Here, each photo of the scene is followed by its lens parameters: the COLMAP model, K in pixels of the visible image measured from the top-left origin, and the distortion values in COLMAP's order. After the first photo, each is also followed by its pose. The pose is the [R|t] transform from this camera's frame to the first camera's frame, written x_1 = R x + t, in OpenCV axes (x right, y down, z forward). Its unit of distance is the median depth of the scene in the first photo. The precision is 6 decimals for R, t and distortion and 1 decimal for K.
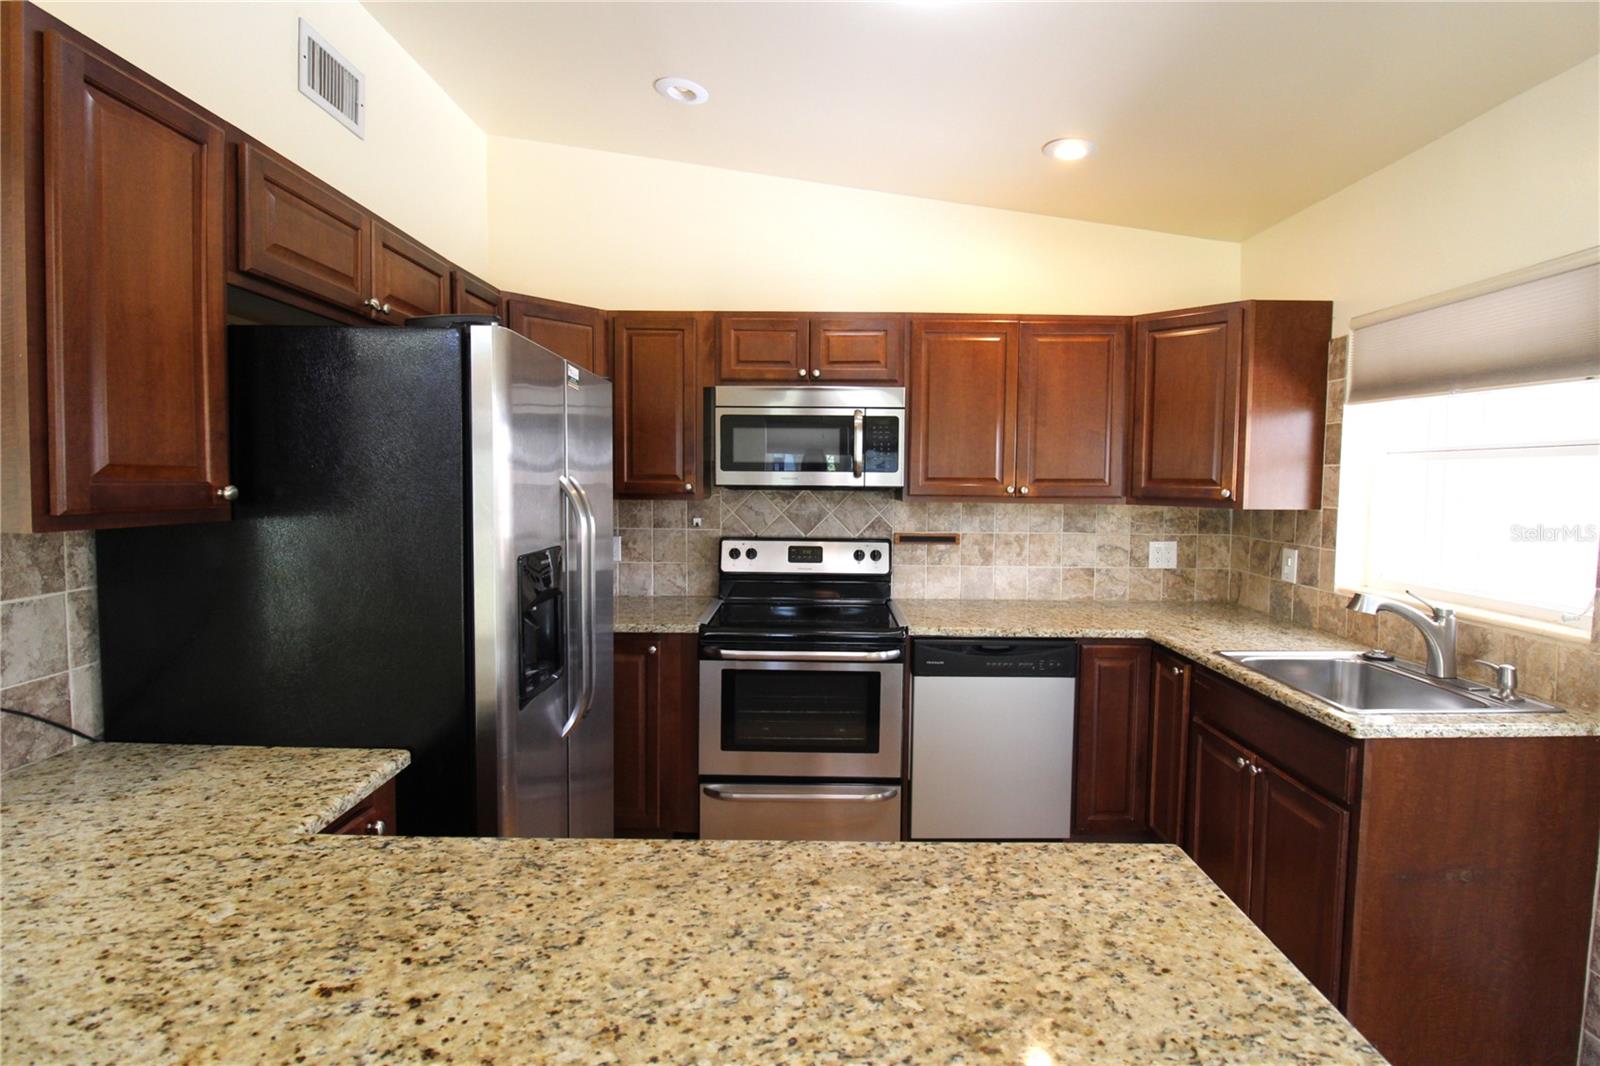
lens RADIAL K [[750.3, 0, 806.2], [0, 750.3, 516.7], [0, 0, 1]] dist [-0.001029, -0.011844]
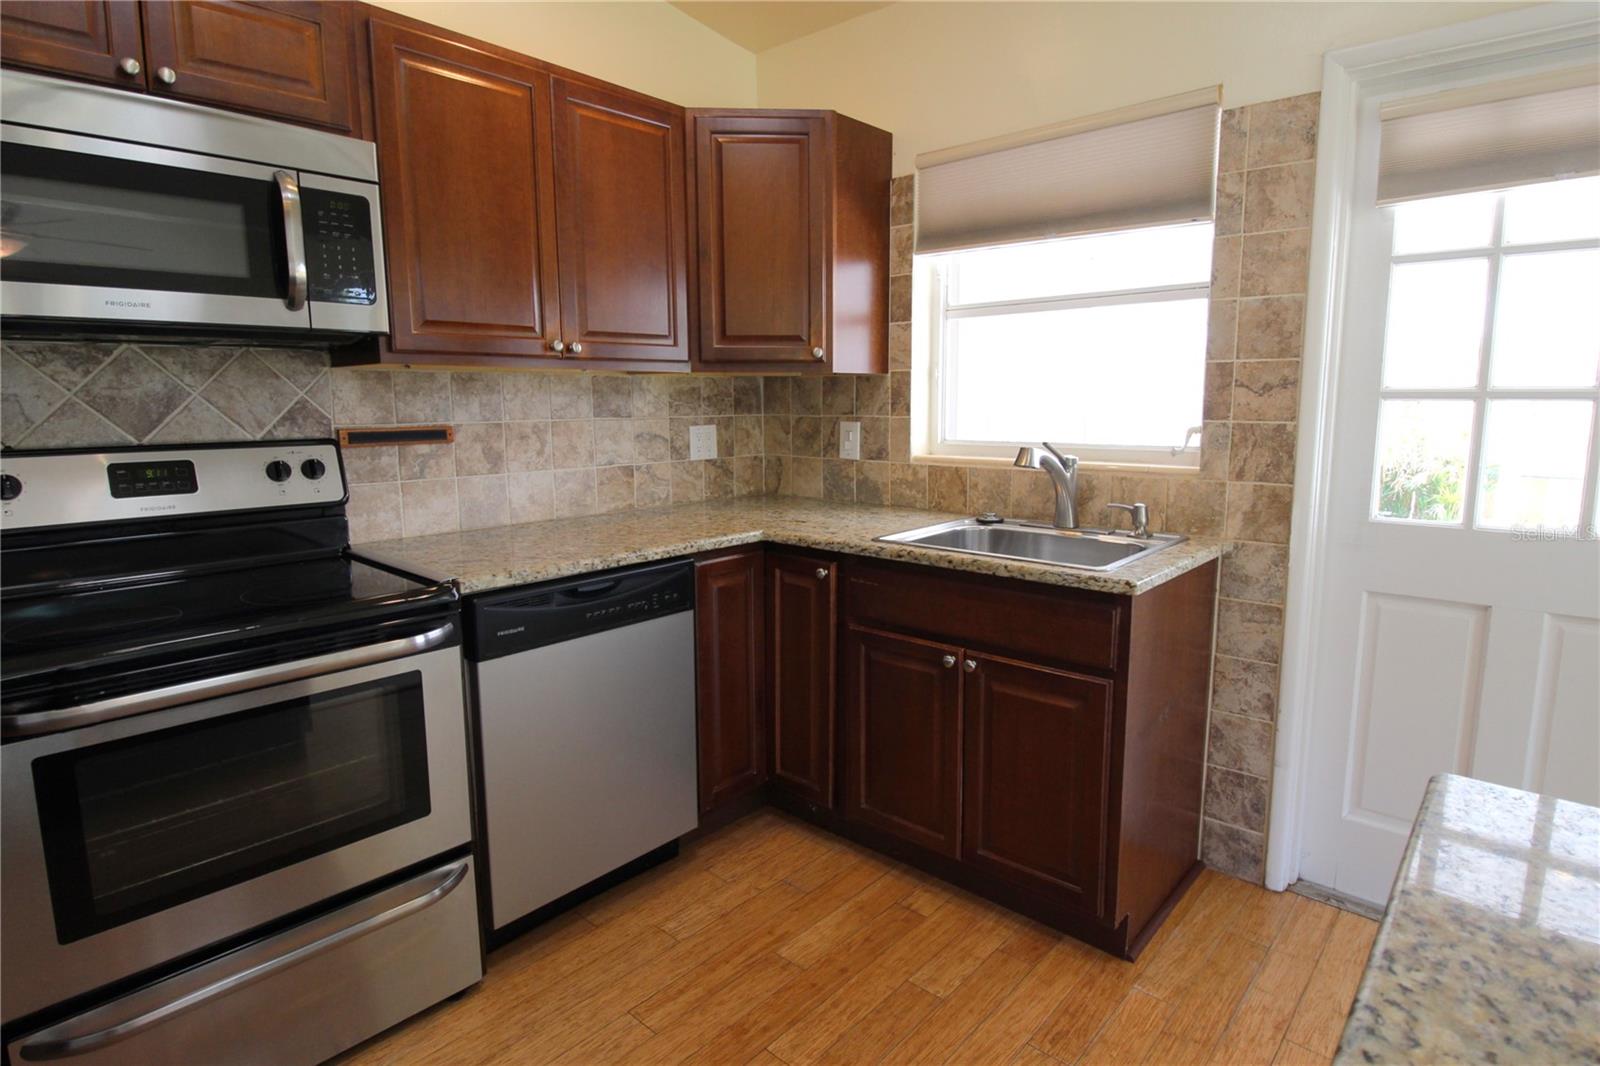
lens RADIAL K [[851.0, 0, 809.3], [0, 851.0, 522.4], [0, 0, 1]] dist [0.000706, -0.007968]
pose [[0.658489, -0.120999, 0.742799, -0.157048], [0.052817, 0.991987, 0.114768, 0.045101], [-0.750734, -0.036341, 0.659604, 0.381436]]
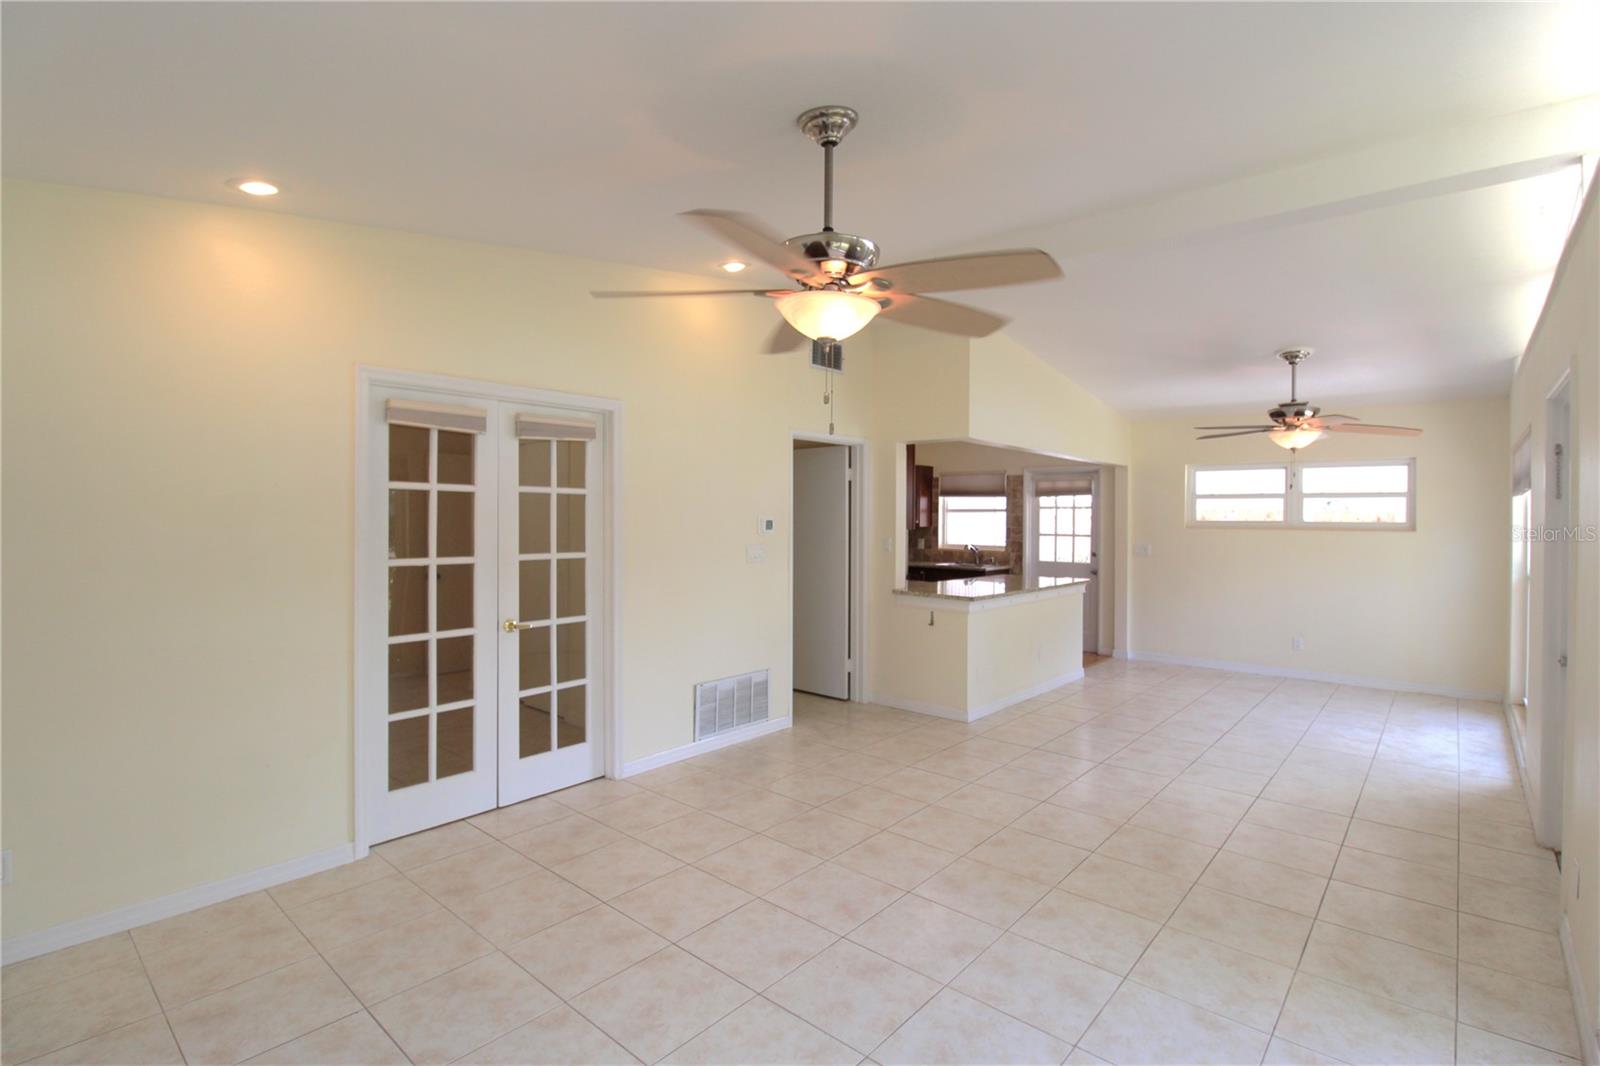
lens RADIAL K [[750.3, 0, 775.8], [0, 750.3, 515.0], [0, 0, 1]] dist [-0.001029, -0.011844]
pose [[0.690216, -0.004456, 0.723590, -2.254825], [0.038478, 0.998792, -0.030552, 0.017479], [-0.722580, 0.048929, 0.689554, -0.841884]]
